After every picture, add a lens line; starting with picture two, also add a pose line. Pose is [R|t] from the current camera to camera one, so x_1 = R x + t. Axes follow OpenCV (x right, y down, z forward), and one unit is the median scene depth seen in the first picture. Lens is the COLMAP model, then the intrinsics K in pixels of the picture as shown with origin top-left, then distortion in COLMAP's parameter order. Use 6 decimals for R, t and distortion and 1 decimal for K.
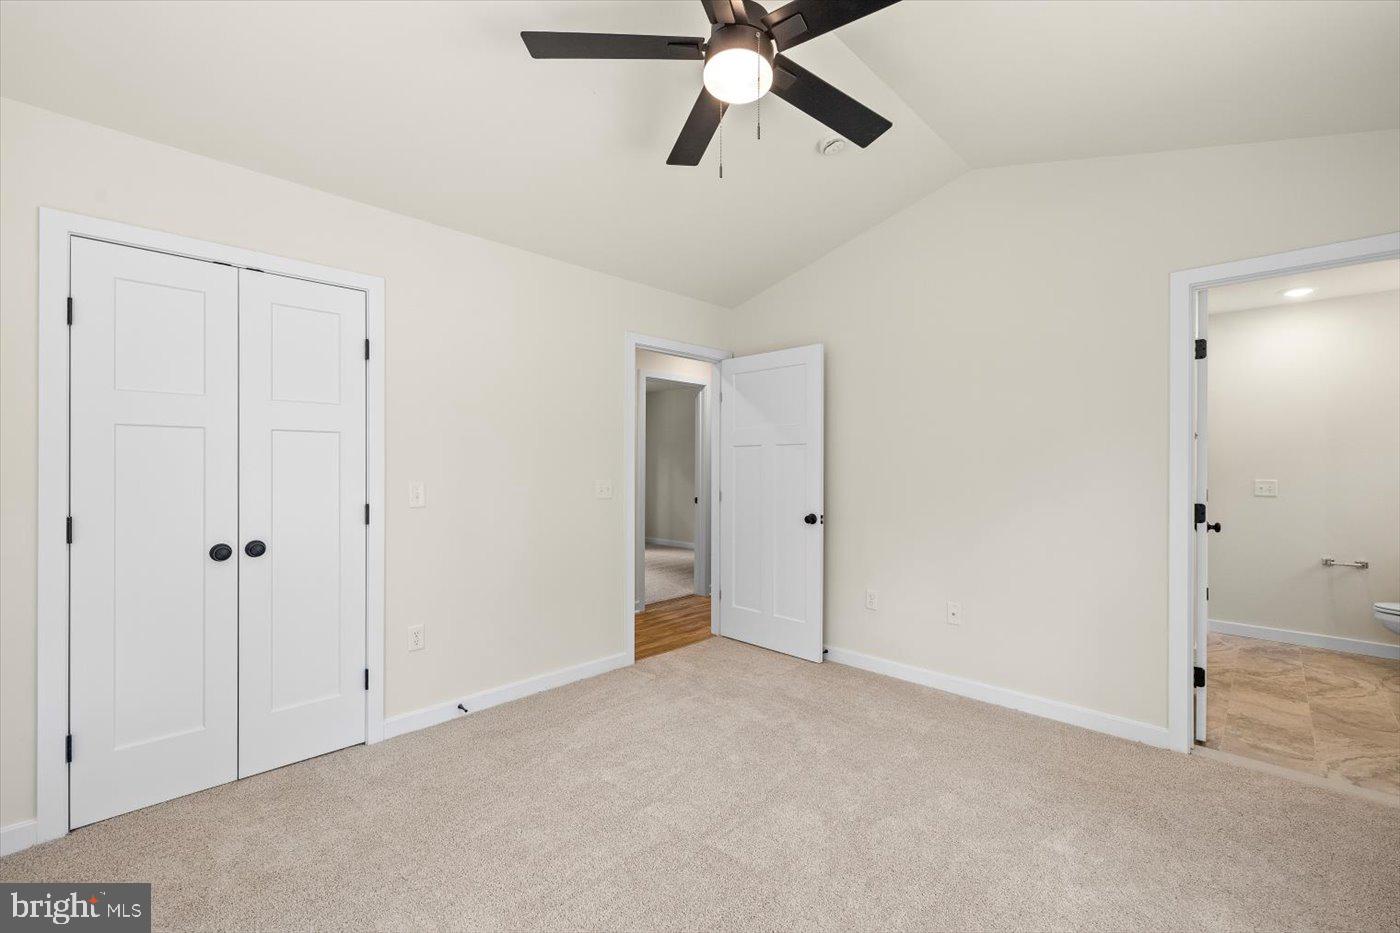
lens RADIAL K [[585.4, 0, 700.0], [0, 585.4, 466.5], [0, 0, 1]] dist [-0.000748, 0.000081]
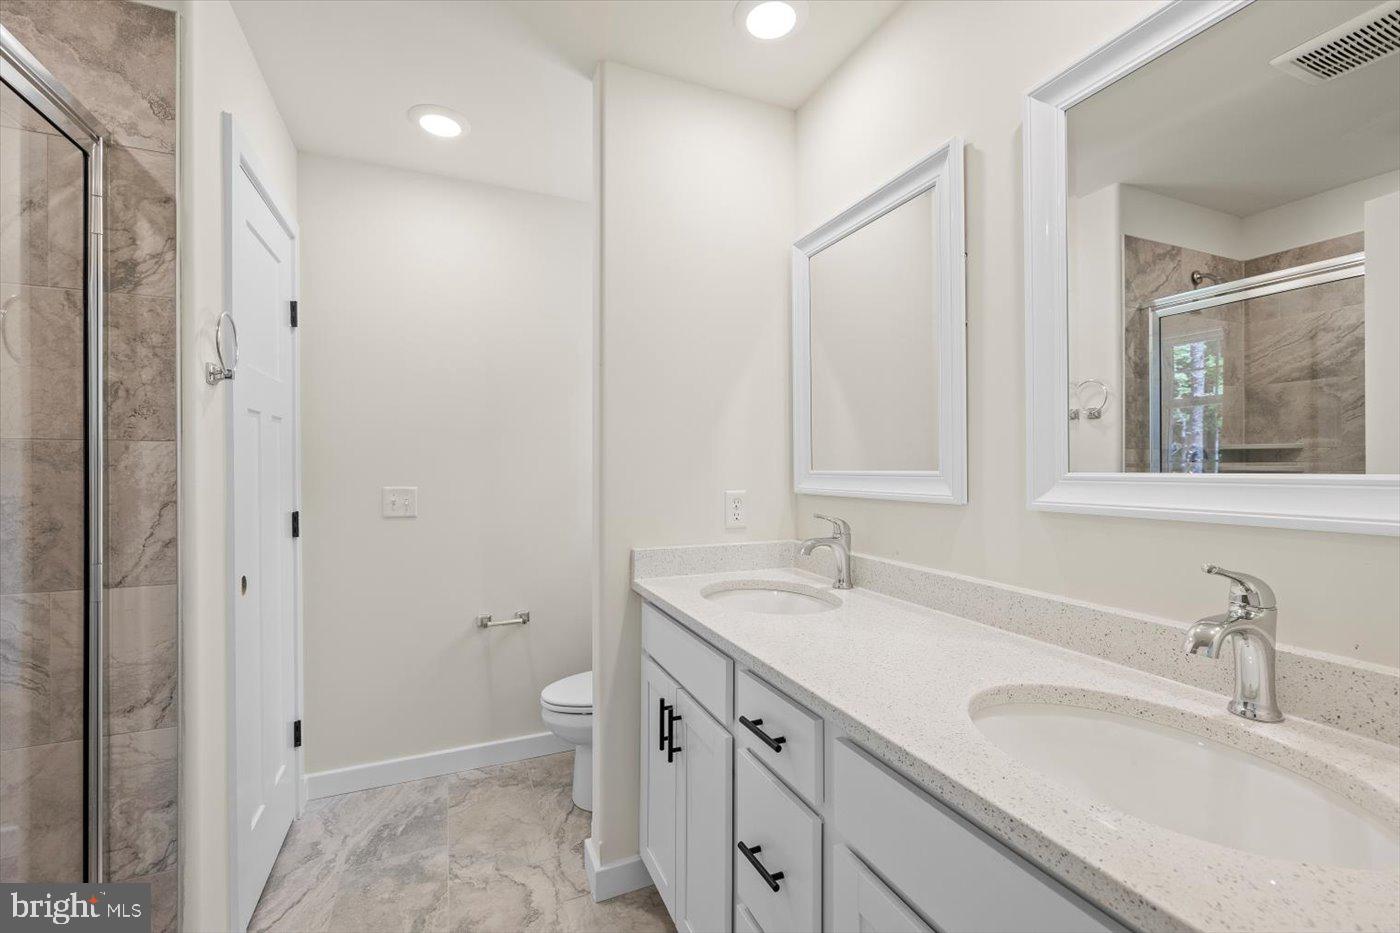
lens RADIAL K [[605.4, 0, 700.0], [0, 605.4, 466.5], [0, 0, 1]] dist [0.001602, 0.000203]
pose [[0.396344, -0.002742, 0.918098, 0.587910], [0.005021, 0.999987, 0.000819, 0.004805], [-0.918088, 0.004285, 0.396352, 0.546557]]
